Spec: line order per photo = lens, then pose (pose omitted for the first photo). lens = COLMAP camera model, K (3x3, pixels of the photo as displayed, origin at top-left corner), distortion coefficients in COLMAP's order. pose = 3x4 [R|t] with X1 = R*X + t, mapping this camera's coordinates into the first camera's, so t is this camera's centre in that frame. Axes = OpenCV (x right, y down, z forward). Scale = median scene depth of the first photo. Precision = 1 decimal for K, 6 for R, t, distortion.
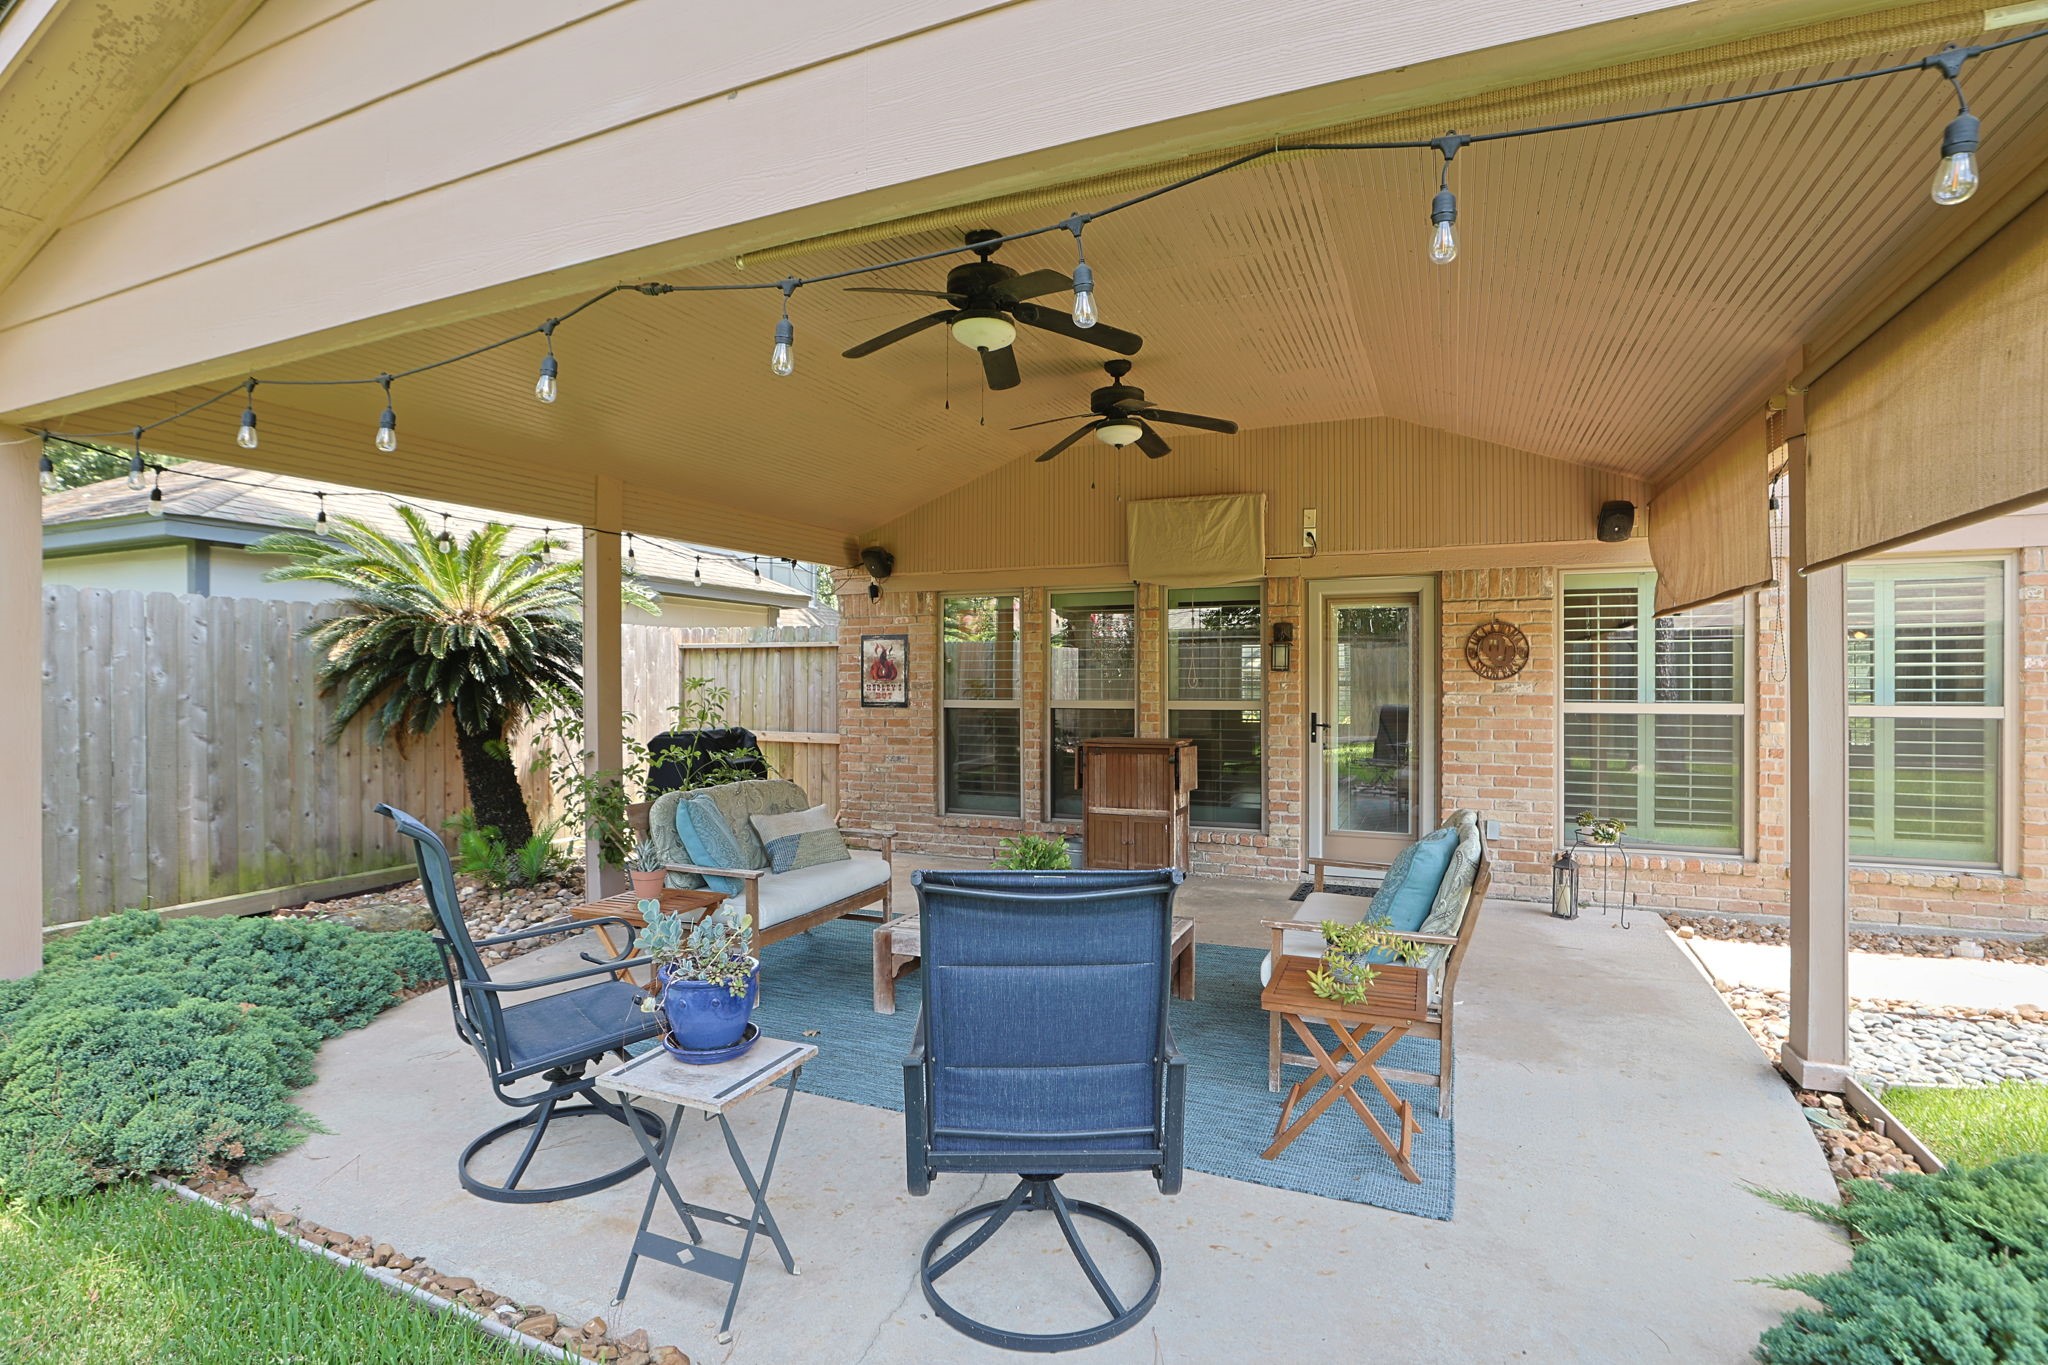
lens RADIAL K [[990.6, 0, 1021.4], [0, 990.6, 680.4], [0, 0, 1]] dist [-0.041517, 0.010861]
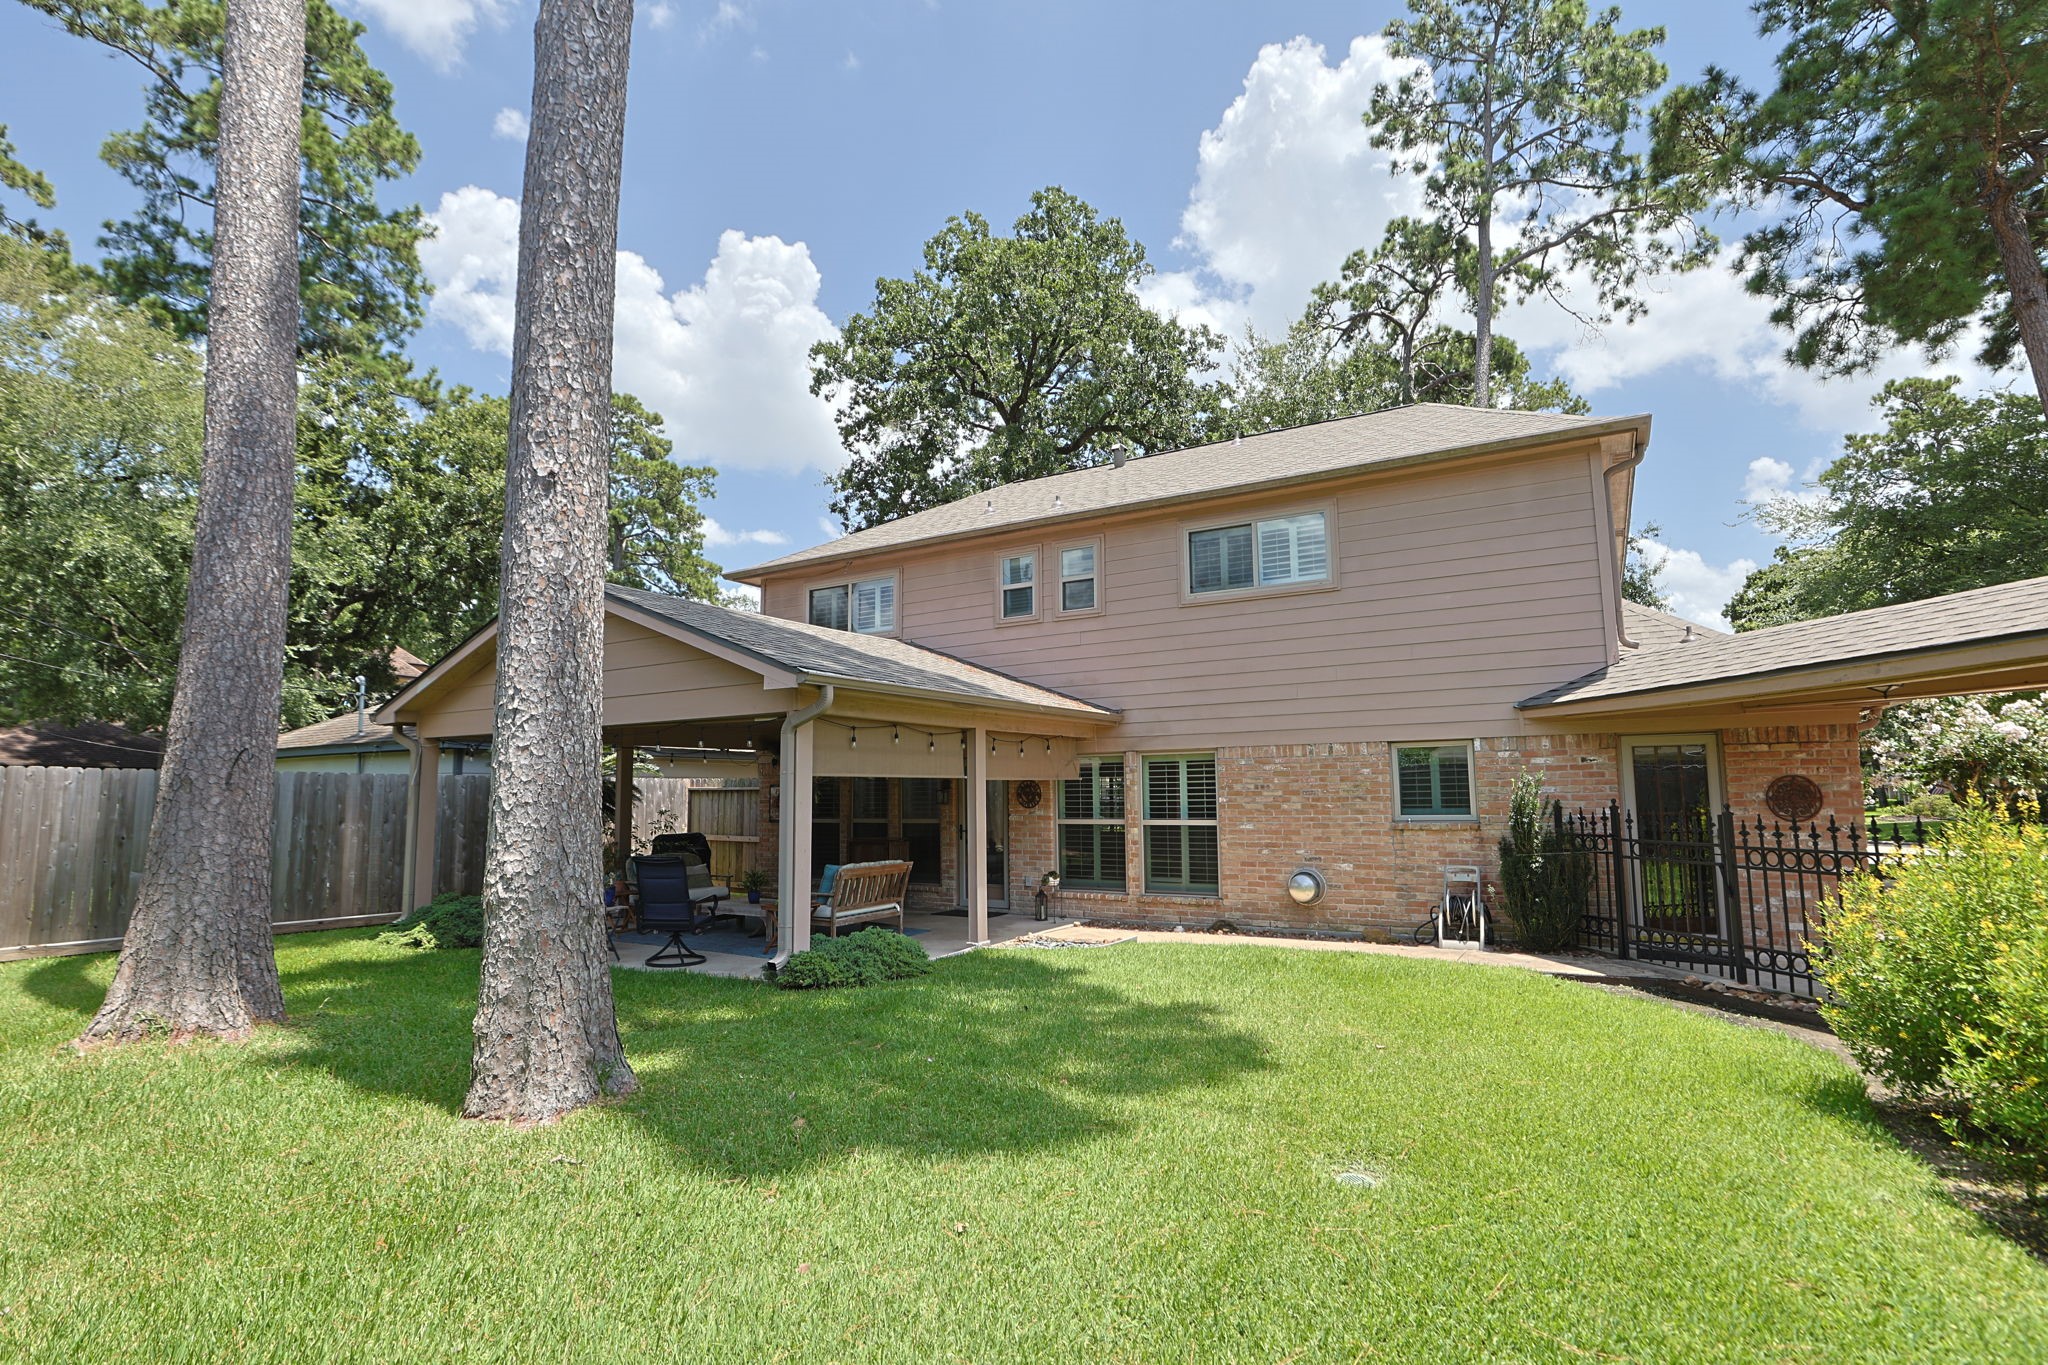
lens RADIAL K [[990.6, 0, 1018.3], [0, 990.6, 677.6], [0, 0, 1]] dist [-0.041517, 0.010861]
pose [[0.992294, -0.023422, -0.121673, 0.665806], [0.008944, 0.992949, -0.118202, -0.025538], [0.123584, 0.116203, 0.985507, -1.022774]]
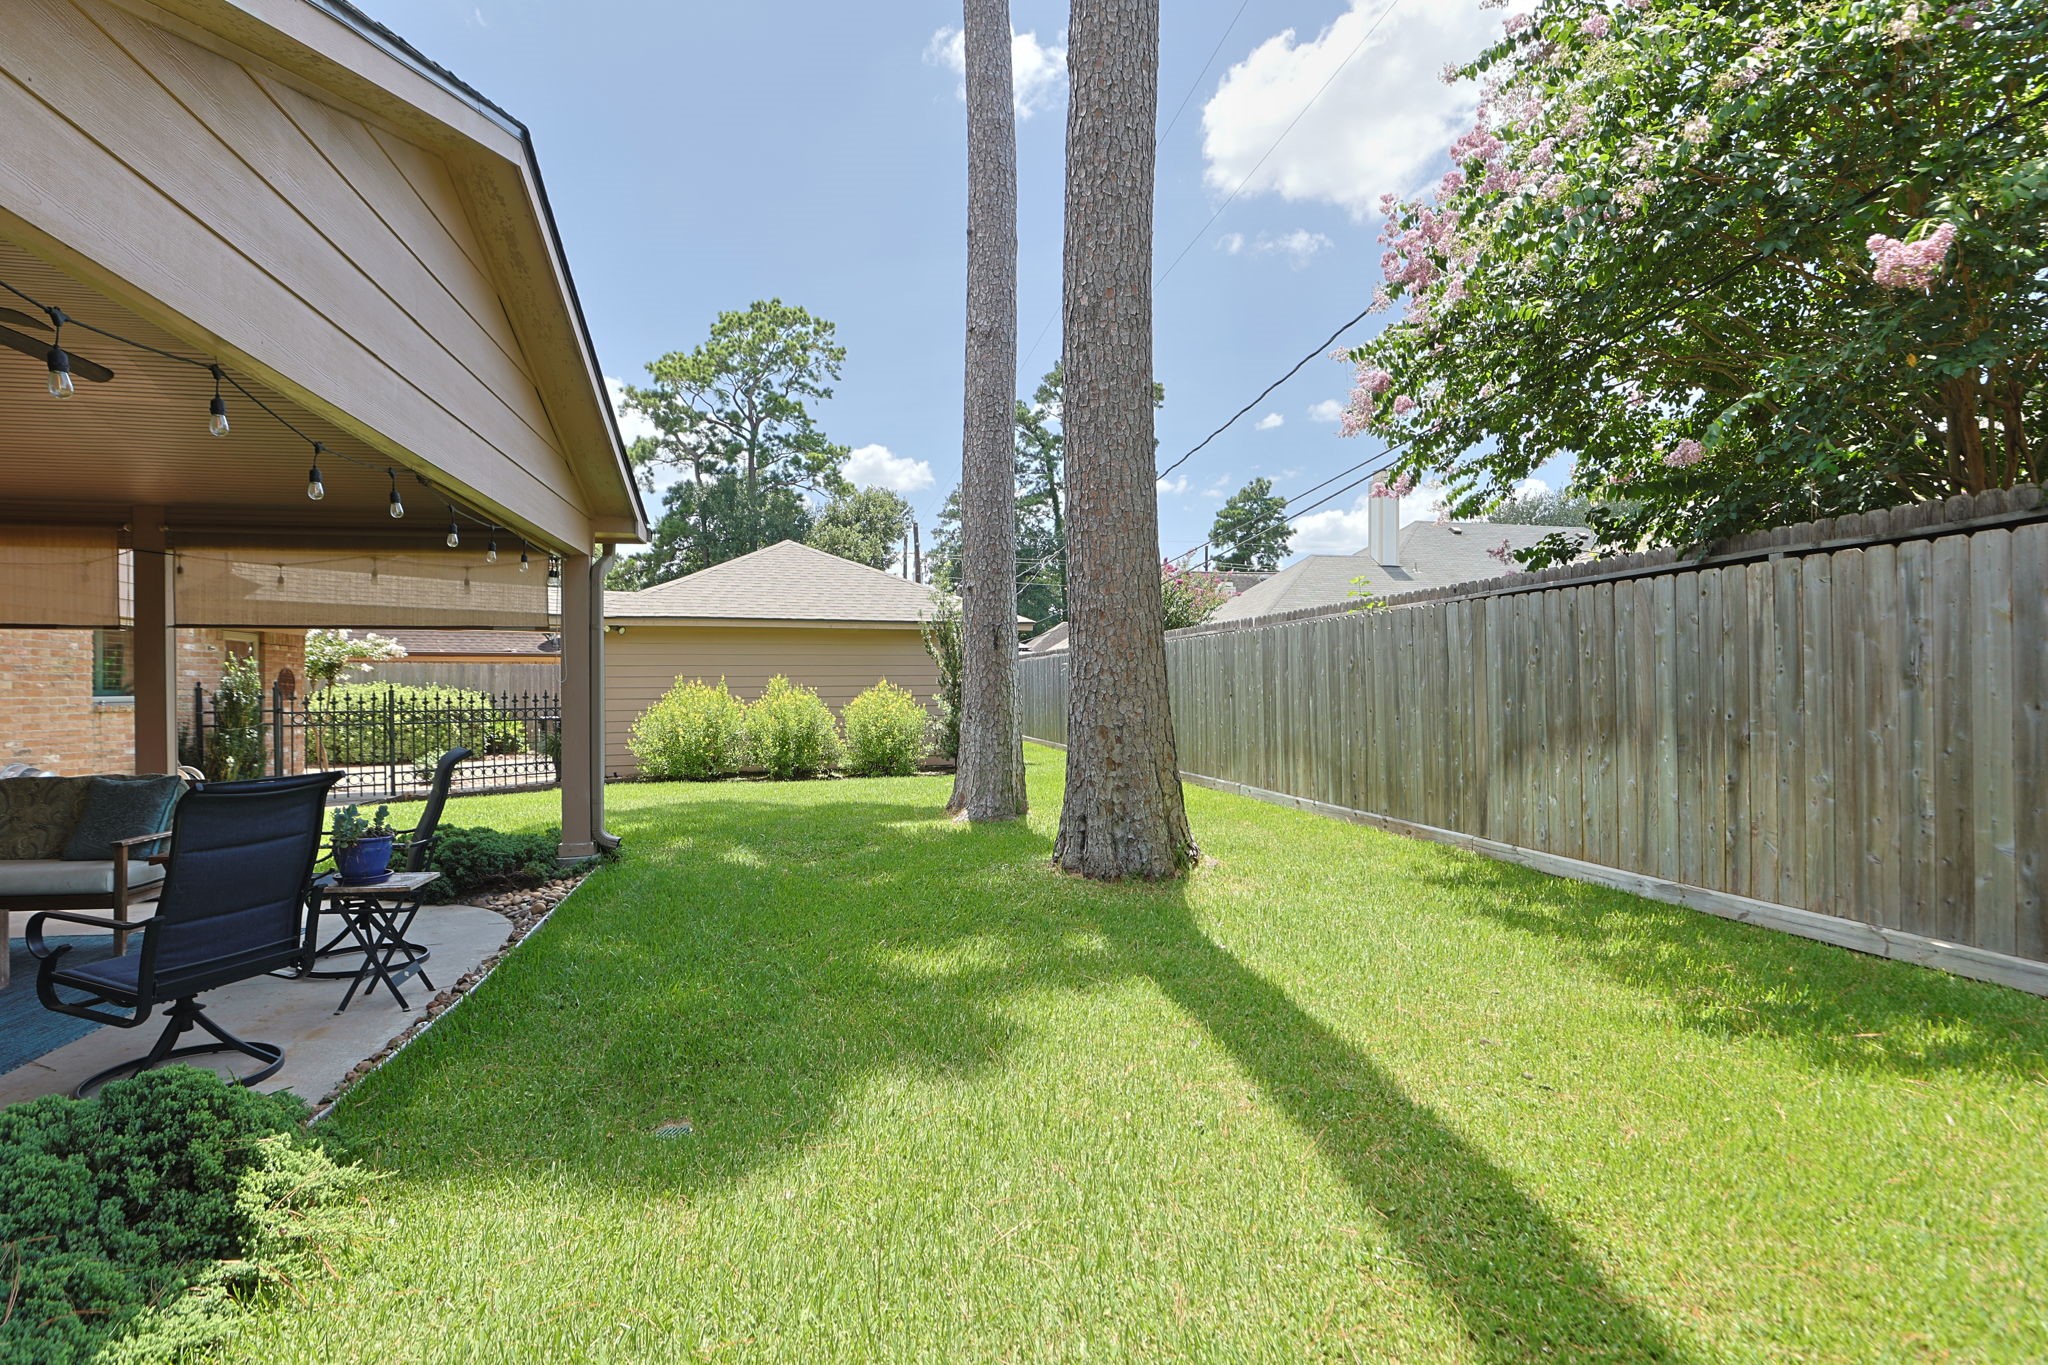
lens RADIAL K [[990.6, 0, 1025.1], [0, 990.6, 686.0], [0, 0, 1]] dist [-0.041517, 0.010861]
pose [[-0.580983, 0.006173, 0.813893, -0.845258], [0.005425, 0.999978, -0.003712, 0.010035], [-0.813898, 0.002259, -0.581004, 0.359719]]
